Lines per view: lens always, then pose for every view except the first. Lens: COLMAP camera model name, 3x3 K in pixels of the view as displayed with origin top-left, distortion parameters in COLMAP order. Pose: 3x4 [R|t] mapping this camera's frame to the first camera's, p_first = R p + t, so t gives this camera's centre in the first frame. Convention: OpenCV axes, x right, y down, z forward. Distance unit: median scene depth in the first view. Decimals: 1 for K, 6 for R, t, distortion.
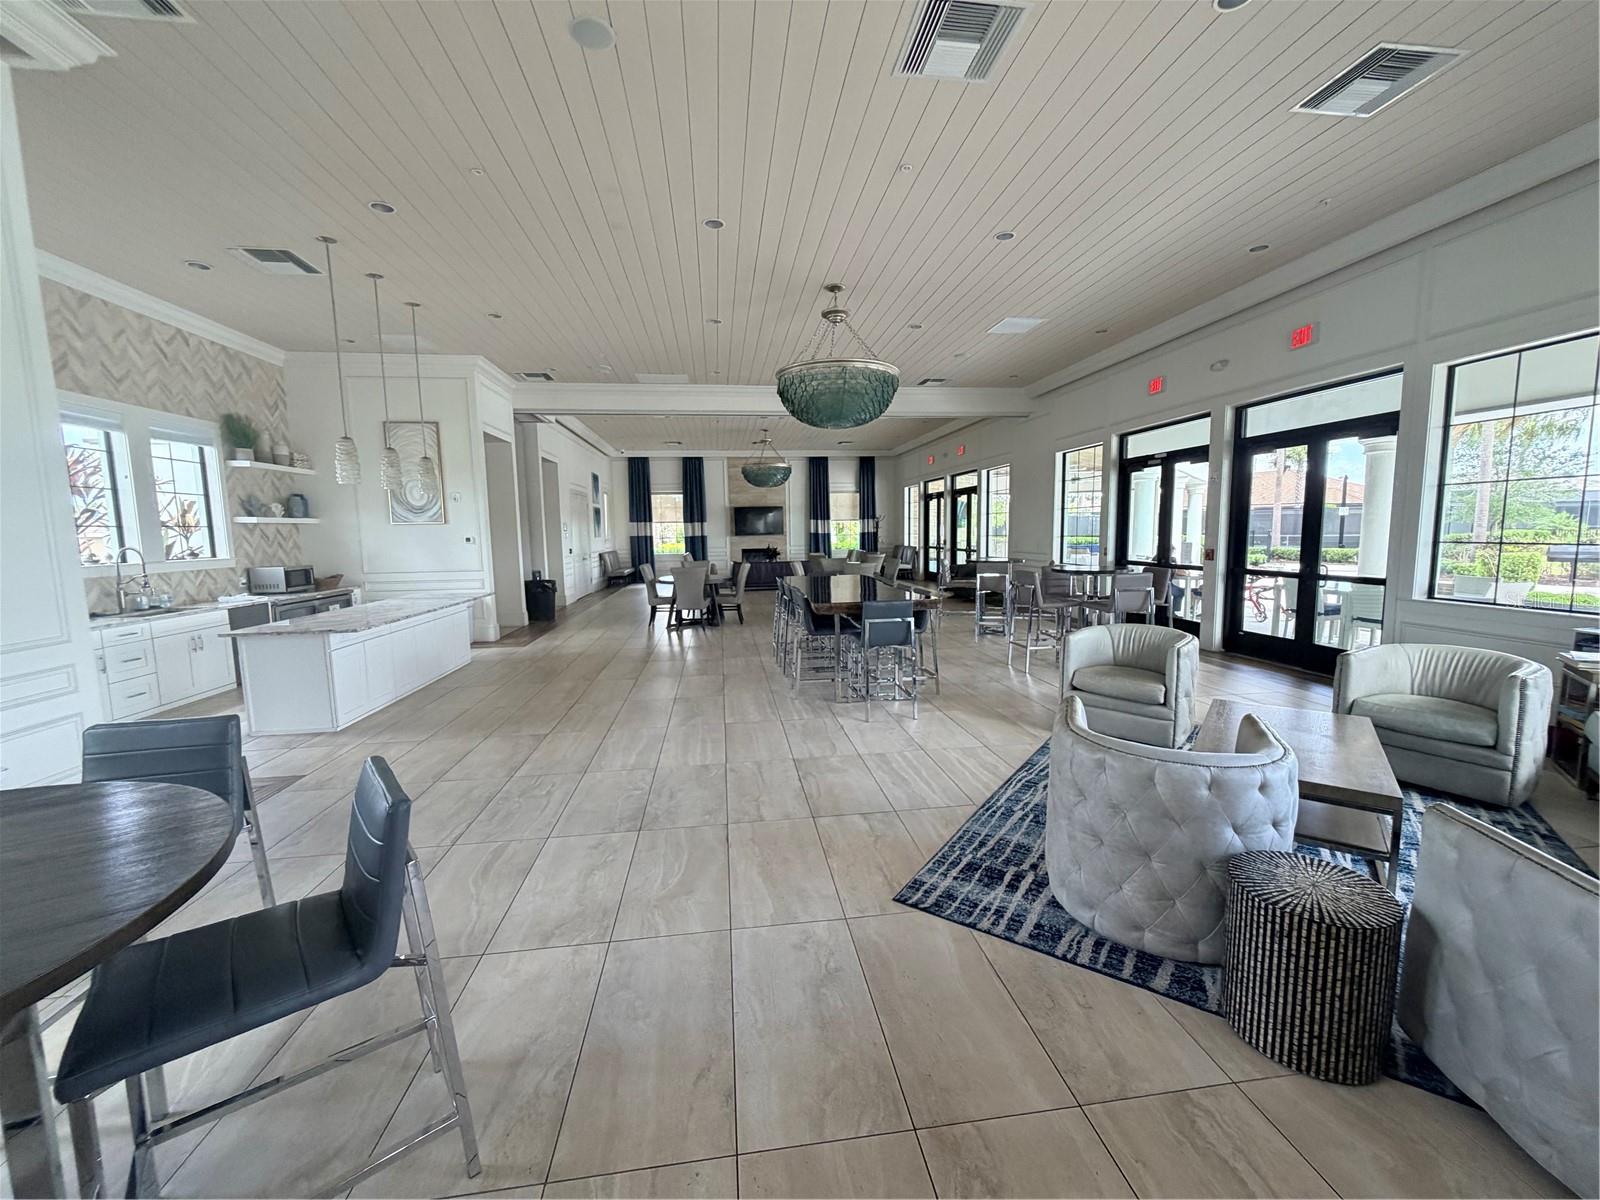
lens RADIAL K [[639.5, 0, 801.4], [0, 639.5, 600.1], [0, 0, 1]] dist [0.000409, 0.001265]
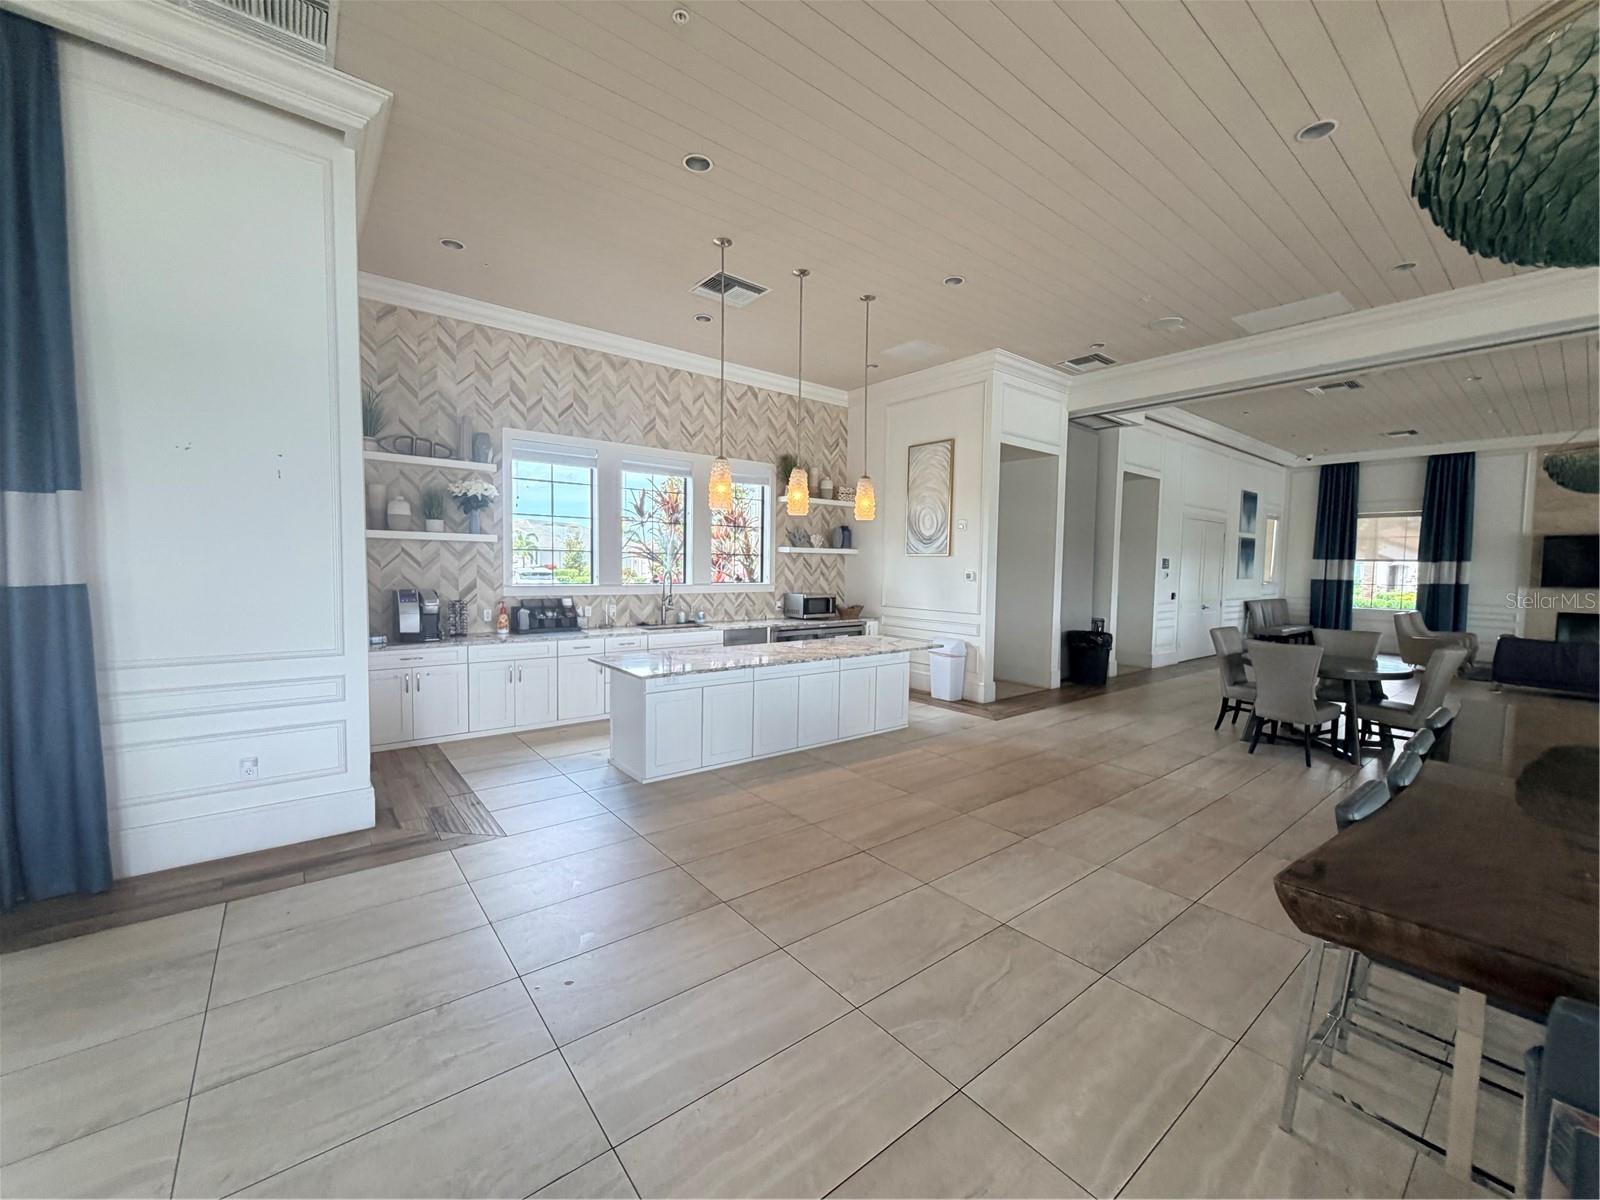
lens RADIAL K [[639.5, 0, 802.0], [0, 639.5, 601.0], [0, 0, 1]] dist [0.000409, 0.001265]
pose [[0.521650, 0.073808, -0.849961, 0.078408], [-0.118020, 0.992916, 0.013789, -0.051812], [0.844957, 0.093119, 0.526665, 0.417844]]
